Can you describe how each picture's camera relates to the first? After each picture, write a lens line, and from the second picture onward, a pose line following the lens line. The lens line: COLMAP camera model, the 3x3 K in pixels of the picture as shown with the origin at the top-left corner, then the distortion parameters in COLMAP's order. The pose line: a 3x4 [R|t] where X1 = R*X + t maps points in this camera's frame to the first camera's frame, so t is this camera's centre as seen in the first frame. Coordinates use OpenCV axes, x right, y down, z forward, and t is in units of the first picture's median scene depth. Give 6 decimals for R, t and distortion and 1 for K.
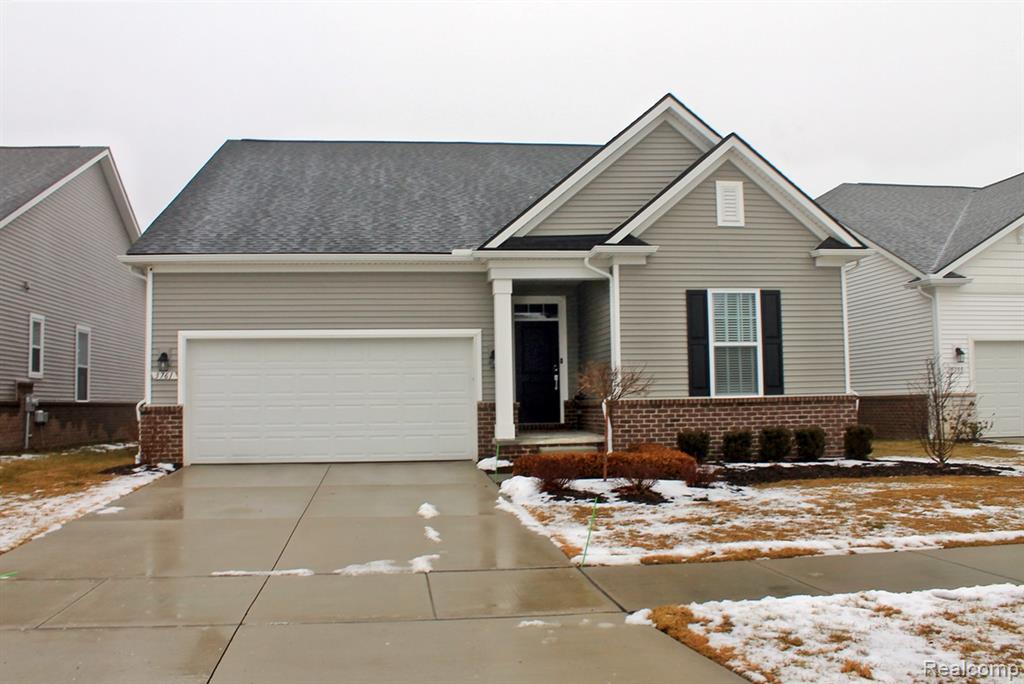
lens RADIAL K [[917.3, 0, 508.5], [0, 917.3, 329.1], [0, 0, 1]] dist [-0.125608, 0.085243]
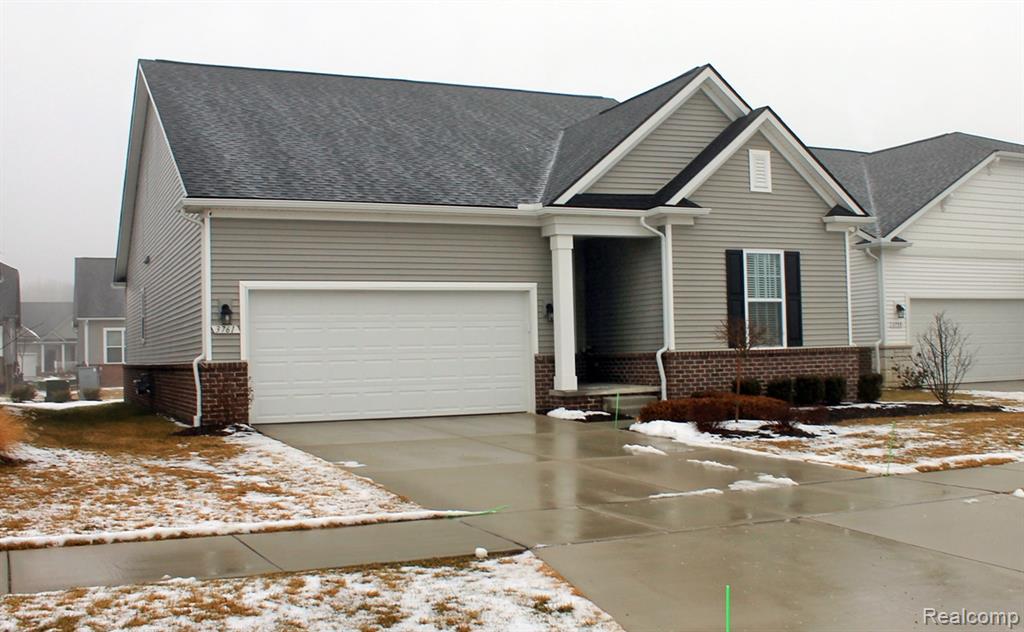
lens RADIAL K [[1066.7, 0, 544.1], [0, 1066.7, 296.7], [0, 0, 1]] dist [-0.088522, -0.010664]
pose [[0.948053, 0.009833, 0.317961, -0.407550], [-0.016354, 0.999707, 0.017847, -0.006240], [-0.317693, -0.022120, 0.947936, -0.125295]]
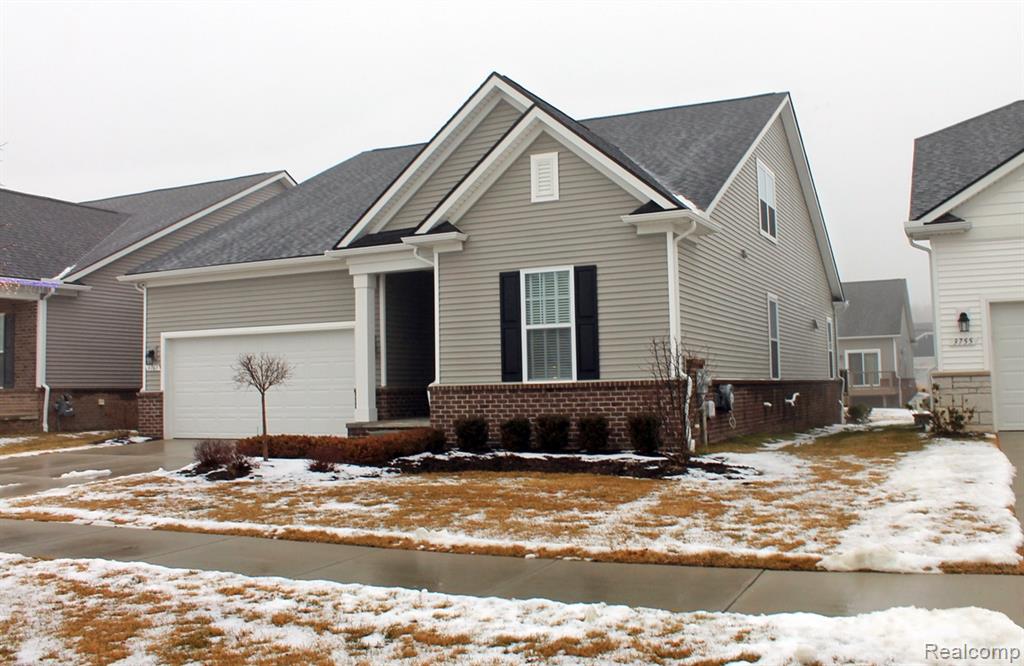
lens RADIAL K [[975.7, 0, 513.4], [0, 975.7, 304.8], [0, 0, 1]] dist [-0.120836, 0.000214]
pose [[0.842789, -0.049544, -0.535959, 0.760830], [0.052318, 0.998580, -0.010040, 0.002625], [0.535695, -0.019579, 0.844184, 0.127760]]
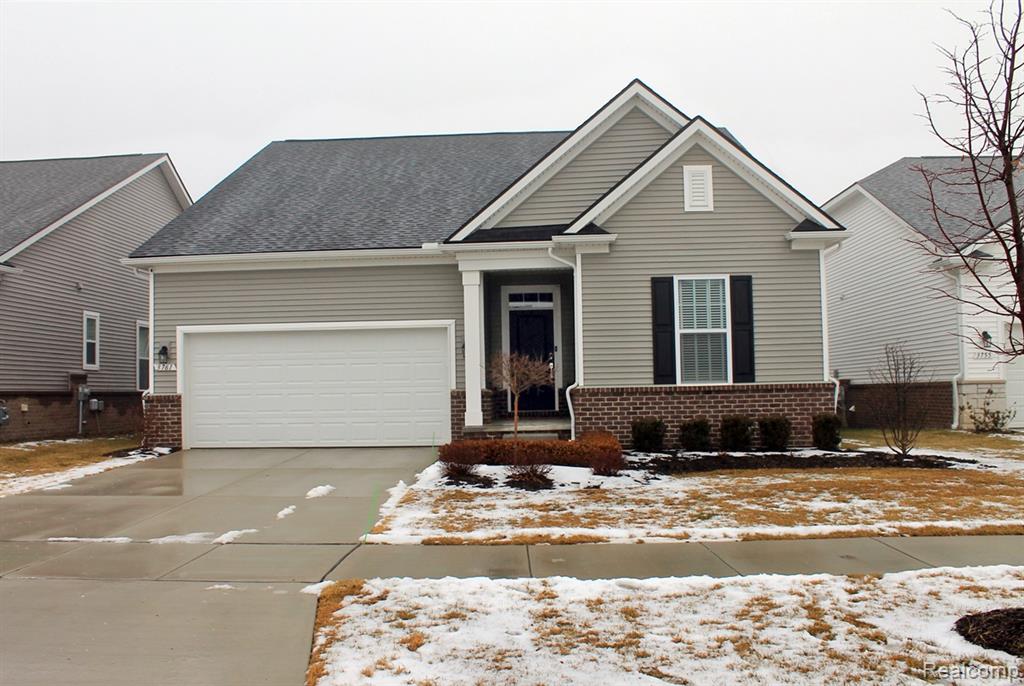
lens RADIAL K [[926.3, 0, 496.5], [0, 926.3, 344.2], [0, 0, 1]] dist [-0.101486, 0.013530]
pose [[0.984995, -0.010589, -0.172260, 0.200603], [0.016108, 0.999400, 0.030673, -0.003703], [0.171831, -0.032987, 0.984574, -0.020323]]
